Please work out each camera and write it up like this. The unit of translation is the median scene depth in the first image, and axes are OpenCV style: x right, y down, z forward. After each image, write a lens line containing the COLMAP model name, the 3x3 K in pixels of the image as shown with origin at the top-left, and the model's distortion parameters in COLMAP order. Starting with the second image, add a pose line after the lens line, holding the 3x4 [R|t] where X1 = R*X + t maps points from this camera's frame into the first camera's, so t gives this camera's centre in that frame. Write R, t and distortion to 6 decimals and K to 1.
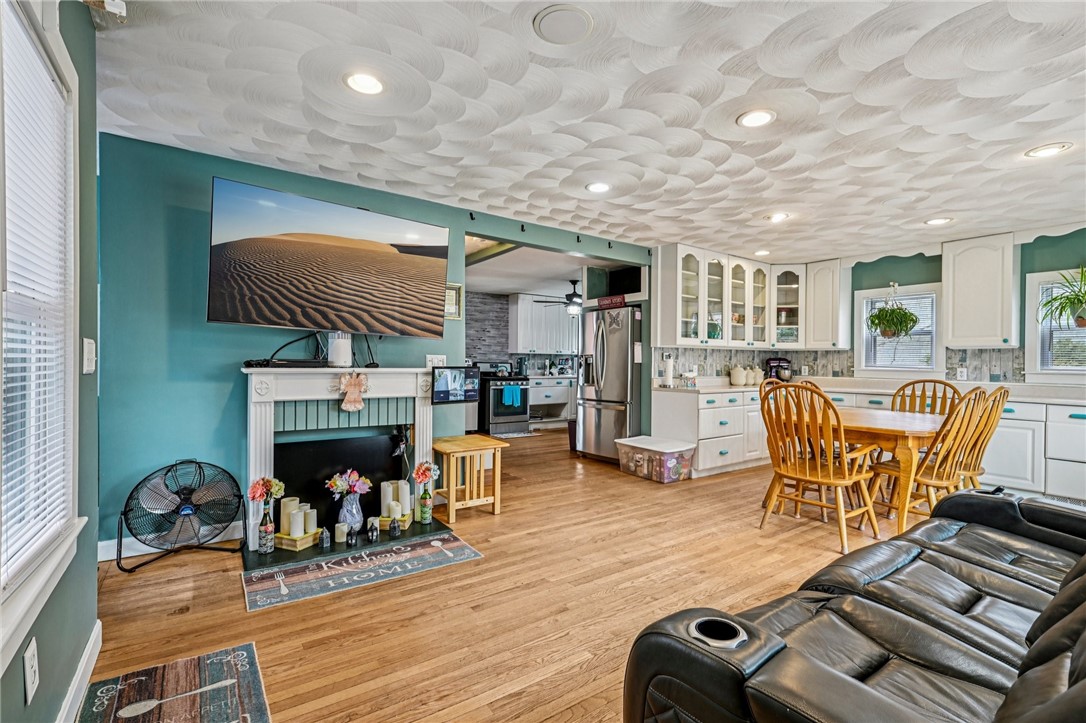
lens RADIAL K [[488.9, 0, 541.1], [0, 488.9, 364.6], [0, 0, 1]] dist [0.002621, -0.000572]
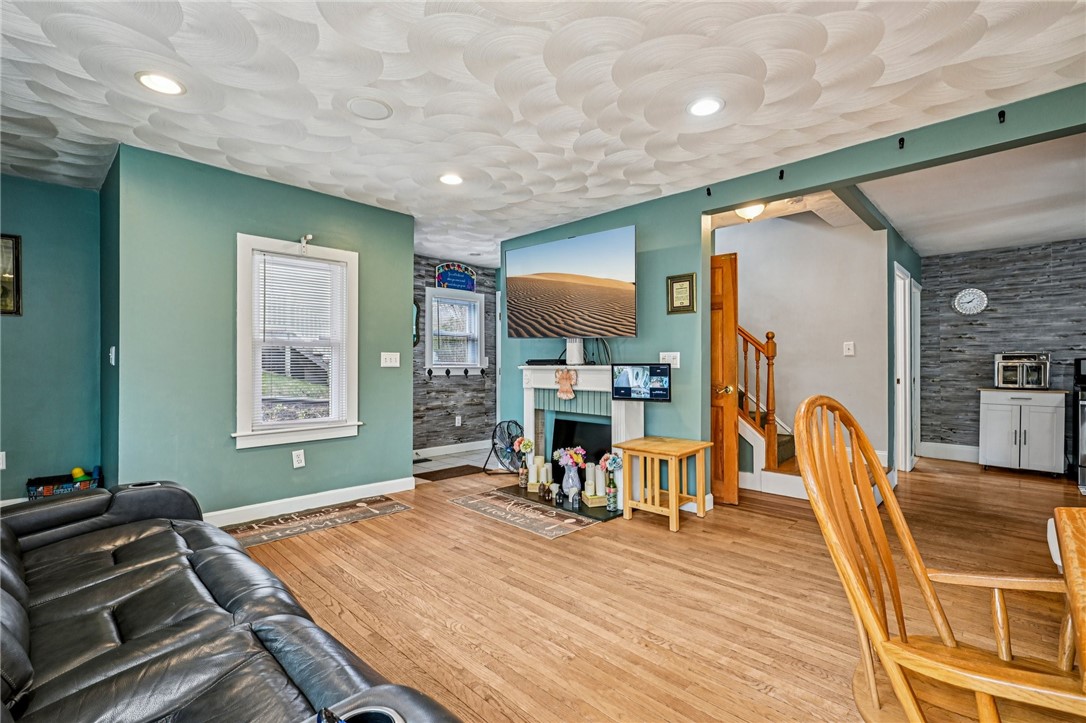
lens RADIAL K [[488.9, 0, 545.9], [0, 488.9, 363.4], [0, 0, 1]] dist [0.002621, -0.000572]
pose [[0.185185, -0.010278, -0.982650, 0.610358], [0.001276, 0.999947, -0.010218, 0.010481], [0.982703, 0.000639, 0.185188, 0.509948]]
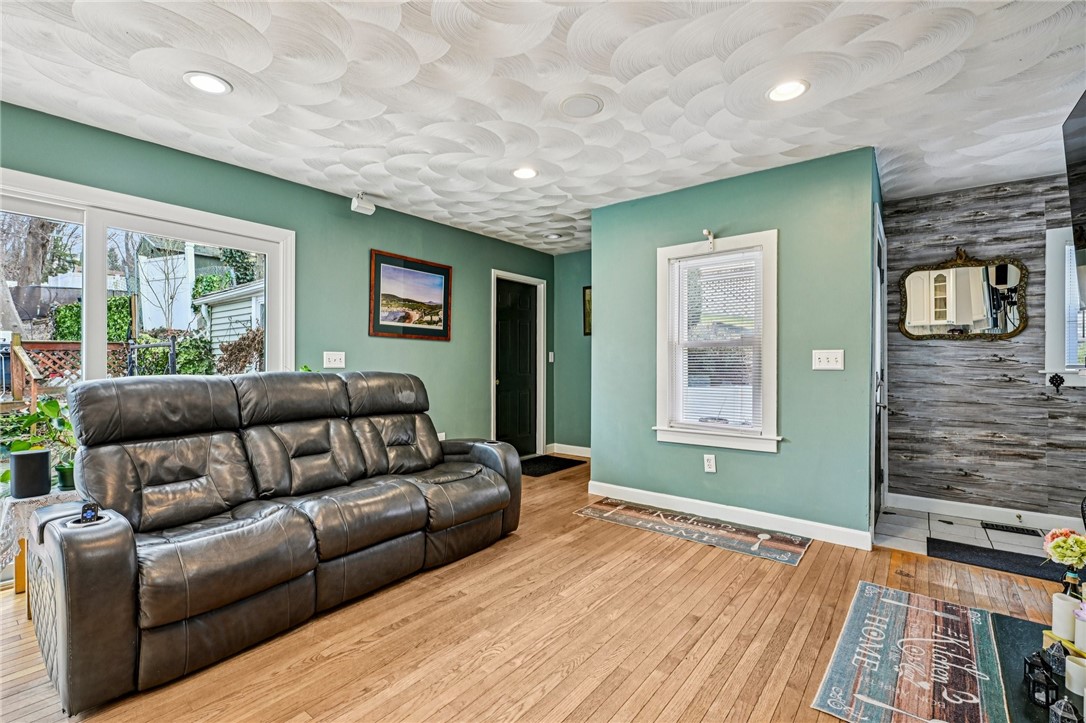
lens RADIAL K [[488.9, 0, 537.1], [0, 488.9, 365.5], [0, 0, 1]] dist [0.002621, -0.000572]
pose [[-0.960384, -0.009525, -0.278519, 0.219581], [-0.009882, 0.999951, -0.000125, 0.006023], [0.278506, 0.002632, -0.960431, 0.934720]]
